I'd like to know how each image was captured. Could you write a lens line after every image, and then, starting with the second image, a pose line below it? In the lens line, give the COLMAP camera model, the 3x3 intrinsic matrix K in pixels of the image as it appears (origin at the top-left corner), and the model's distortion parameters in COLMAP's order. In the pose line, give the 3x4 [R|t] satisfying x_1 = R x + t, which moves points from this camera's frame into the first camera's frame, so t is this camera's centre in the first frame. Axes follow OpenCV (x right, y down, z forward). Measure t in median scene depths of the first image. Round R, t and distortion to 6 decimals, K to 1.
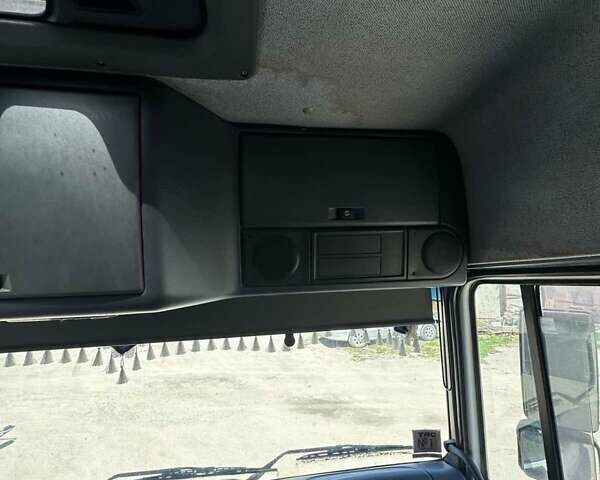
lens RADIAL K [[319.4, 0, 303.7], [0, 319.4, 240.7], [0, 0, 1]] dist [0.002890, -0.001602]
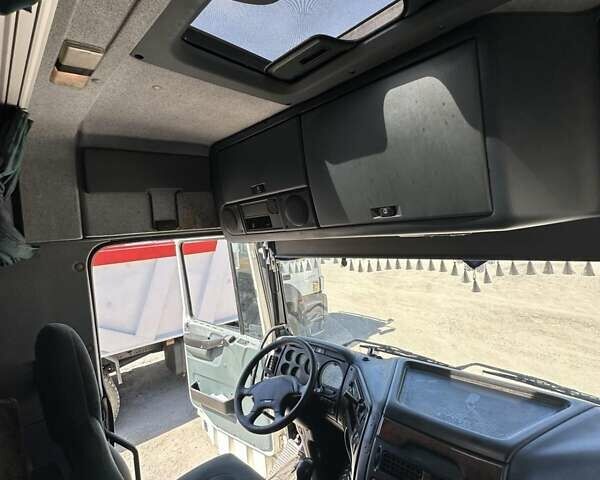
lens RADIAL K [[319.4, 0, 303.7], [0, 319.4, 240.7], [0, 0, 1]] dist [0.002890, -0.001602]
pose [[0.567716, 0.023340, -0.822894, 0.065831], [0.155109, 0.978662, 0.134769, -0.005471], [0.808480, -0.204149, 0.551981, -0.199856]]
